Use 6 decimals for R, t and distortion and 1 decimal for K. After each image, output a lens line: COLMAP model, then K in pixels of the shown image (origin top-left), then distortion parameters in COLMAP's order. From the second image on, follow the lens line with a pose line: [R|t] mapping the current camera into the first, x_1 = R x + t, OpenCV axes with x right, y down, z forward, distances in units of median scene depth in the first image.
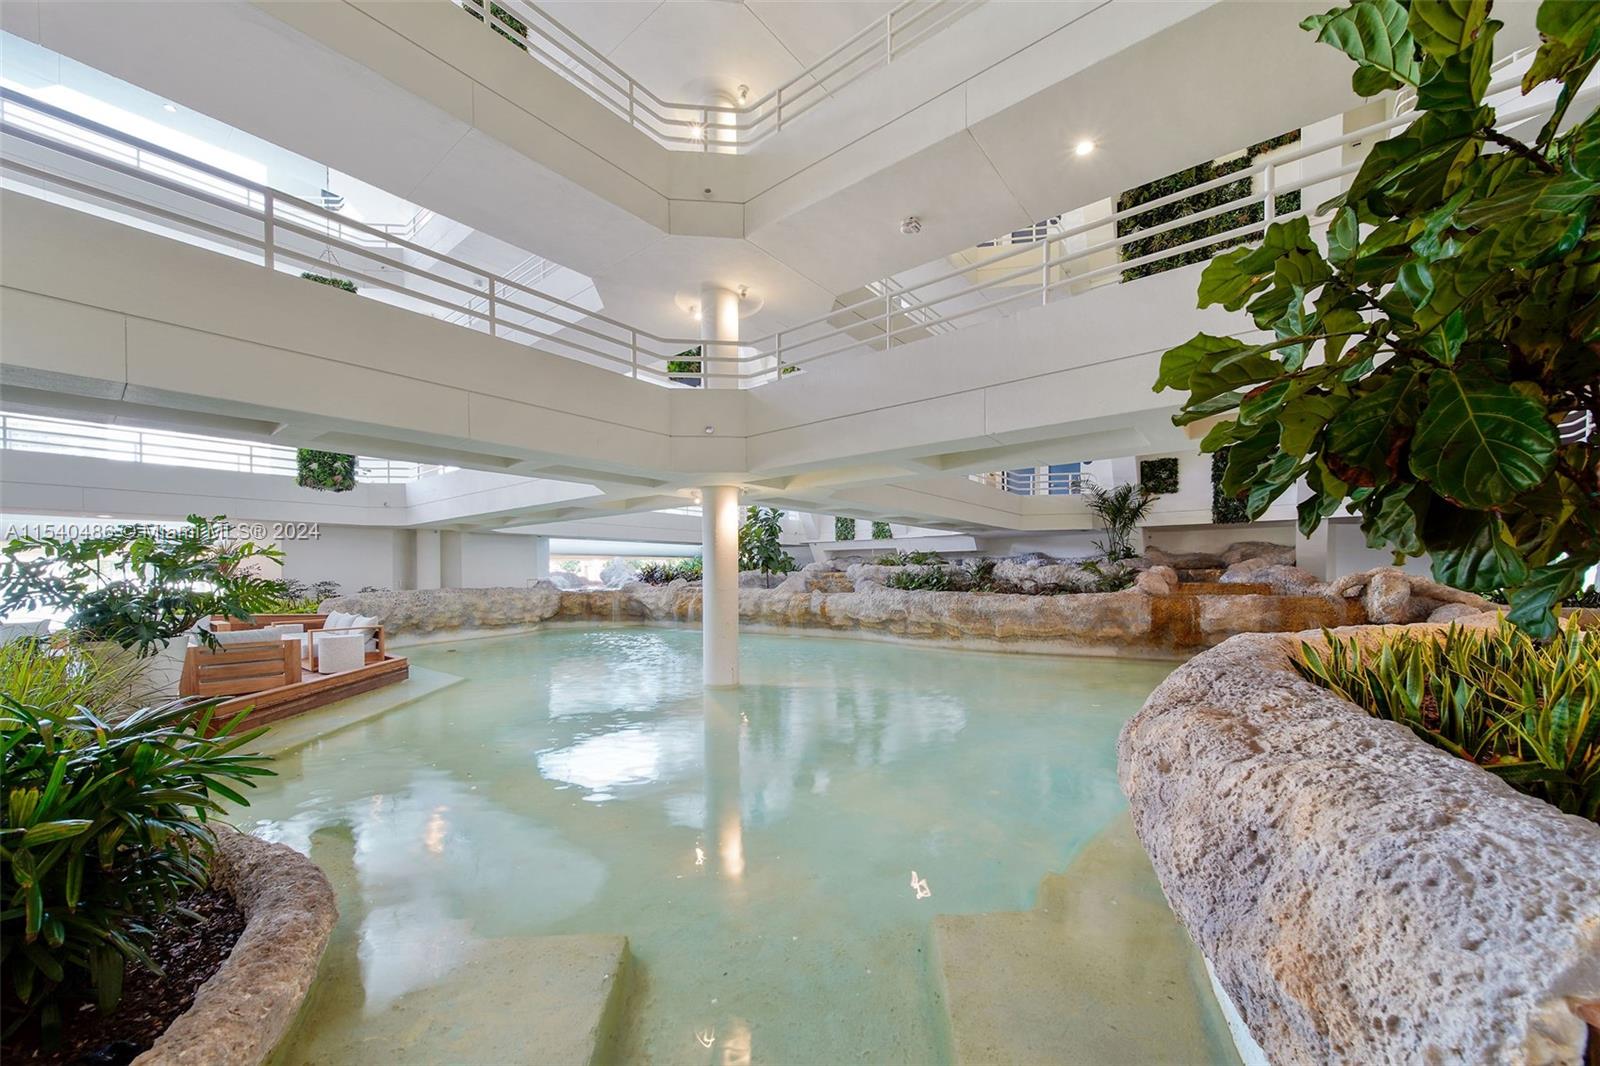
lens RADIAL K [[604.8, 0, 772.5], [0, 604.8, 578.7], [0, 0, 1]] dist [0.000417, -0.000386]
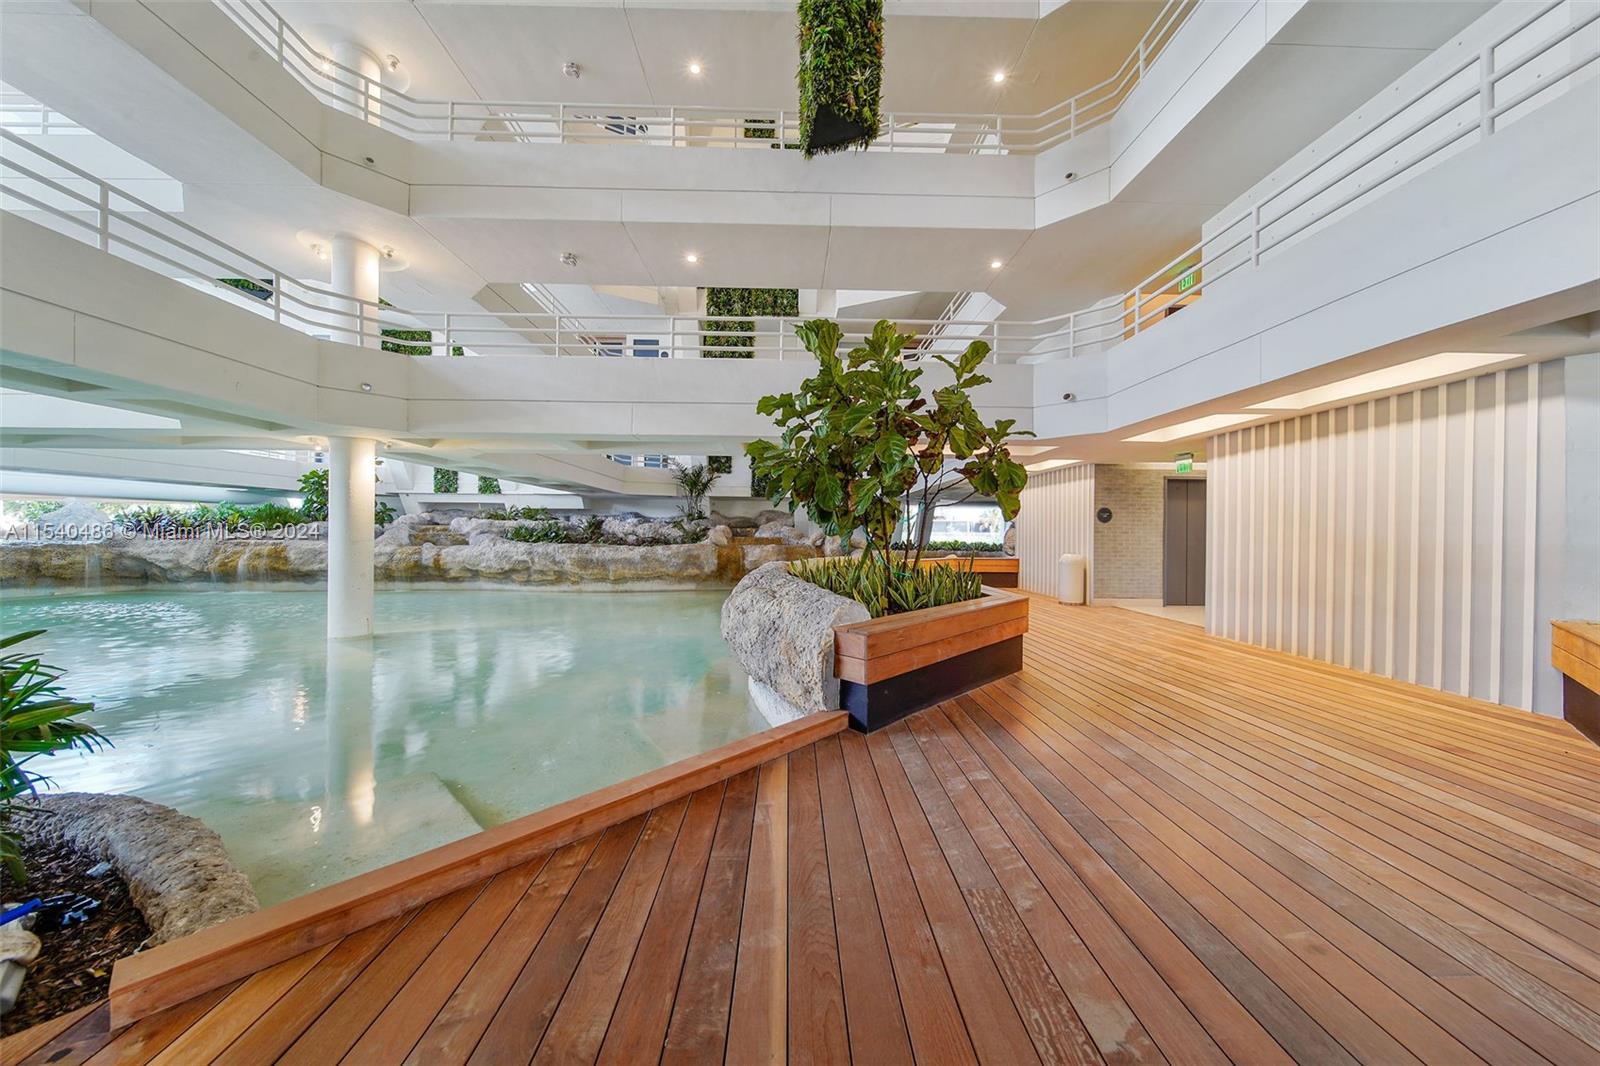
lens RADIAL K [[570.7, 0, 805.2], [0, 570.7, 528.4], [0, 0, 1]] dist [0.001485, 0.000135]
pose [[0.745421, 0.015461, 0.666414, -0.101657], [-0.008740, 0.999872, -0.013421, 0.002551], [-0.666536, 0.004180, 0.745461, -0.125465]]
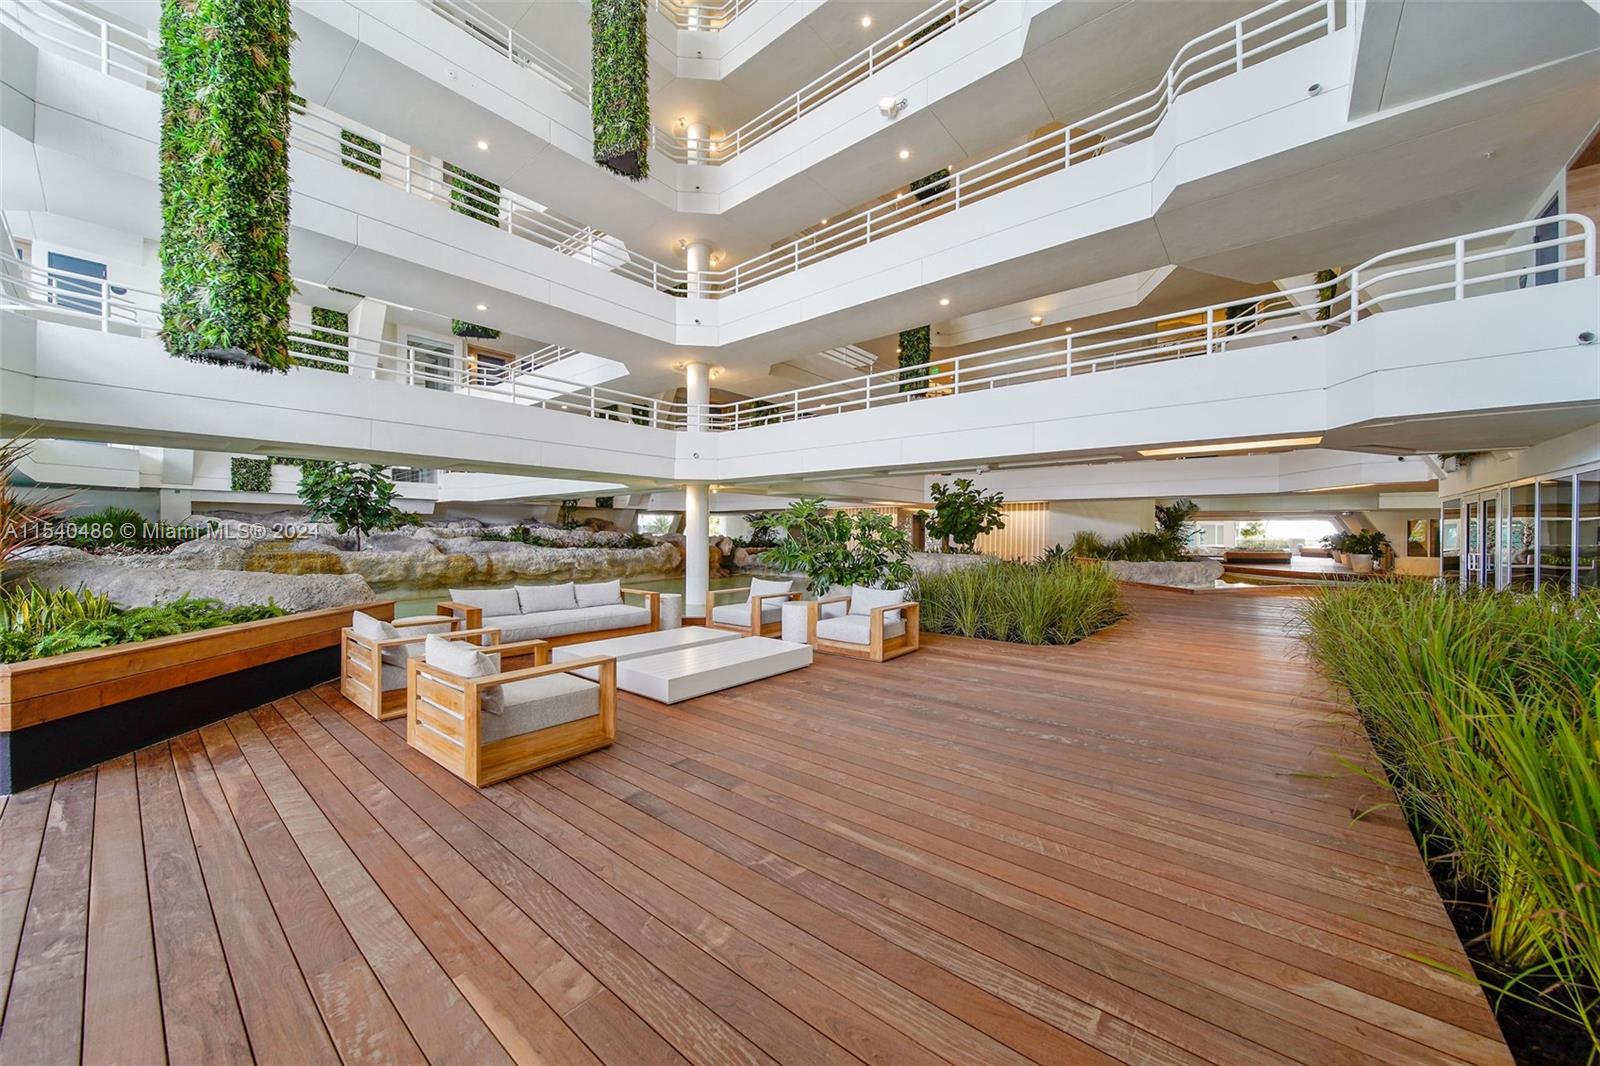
lens RADIAL K [[570.7, 0, 800.2], [0, 570.7, 533.5], [0, 0, 1]] dist [0.001485, 0.000135]
pose [[-0.007452, 0.008766, 0.999934, -1.025697], [0.004978, 0.999950, -0.008729, 0.001224], [-0.999960, 0.004912, -0.007495, 0.490984]]
